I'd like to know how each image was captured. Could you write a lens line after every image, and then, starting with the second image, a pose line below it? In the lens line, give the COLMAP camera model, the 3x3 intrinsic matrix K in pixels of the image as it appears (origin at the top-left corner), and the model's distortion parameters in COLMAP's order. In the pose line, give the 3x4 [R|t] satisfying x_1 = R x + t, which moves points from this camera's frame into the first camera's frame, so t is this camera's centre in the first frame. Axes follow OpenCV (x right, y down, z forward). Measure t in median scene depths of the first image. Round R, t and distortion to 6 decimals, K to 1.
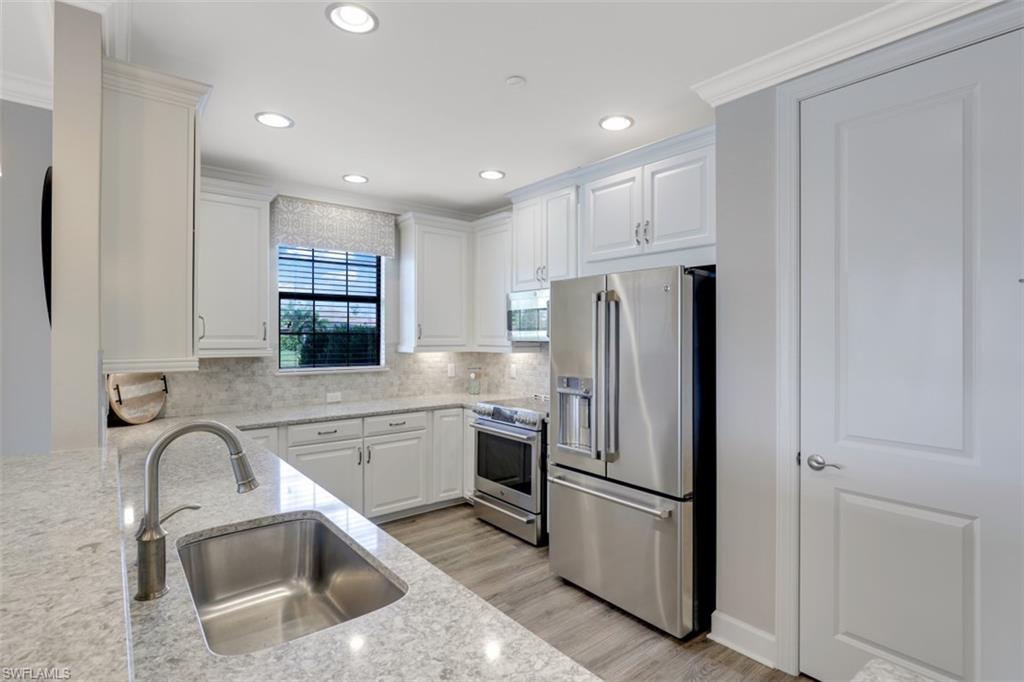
lens RADIAL K [[502.8, 0, 524.5], [0, 502.8, 333.8], [0, 0, 1]] dist [-0.022625, -0.000827]
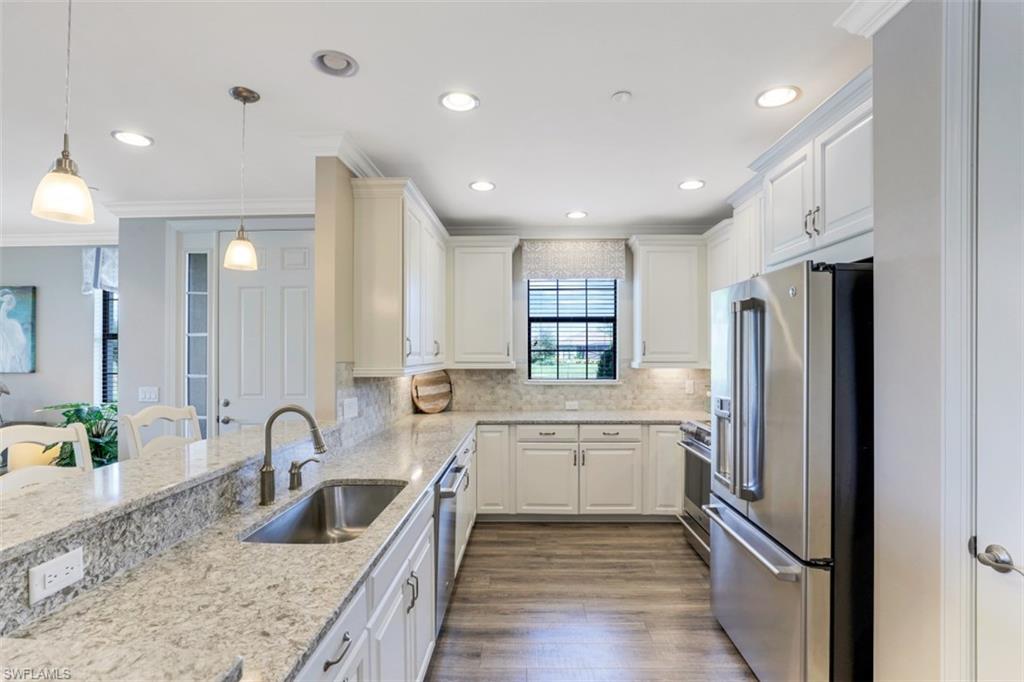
lens RADIAL K [[476.7, 0, 515.9], [0, 476.7, 350.2], [0, 0, 1]] dist [-0.019915, 0.001904]
pose [[0.753197, -0.003824, -0.657784, 0.272352], [0.003826, 0.999992, -0.001433, 0.000031], [0.657784, -0.001437, 0.753205, 0.091769]]
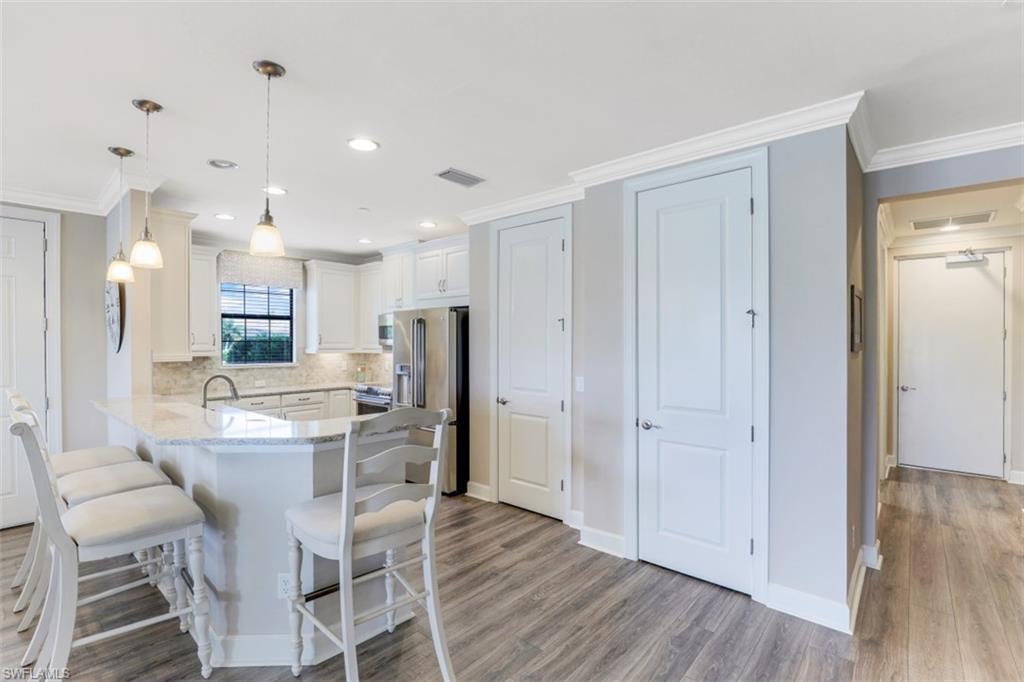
lens RADIAL K [[465.6, 0, 513.8], [0, 465.6, 343.8], [0, 0, 1]] dist [-0.032790, 0.000456]
pose [[0.987878, -0.003023, 0.155204, 0.168326], [0.001726, 0.999962, 0.008493, -0.002855], [-0.155224, -0.008123, 0.987846, -0.519132]]
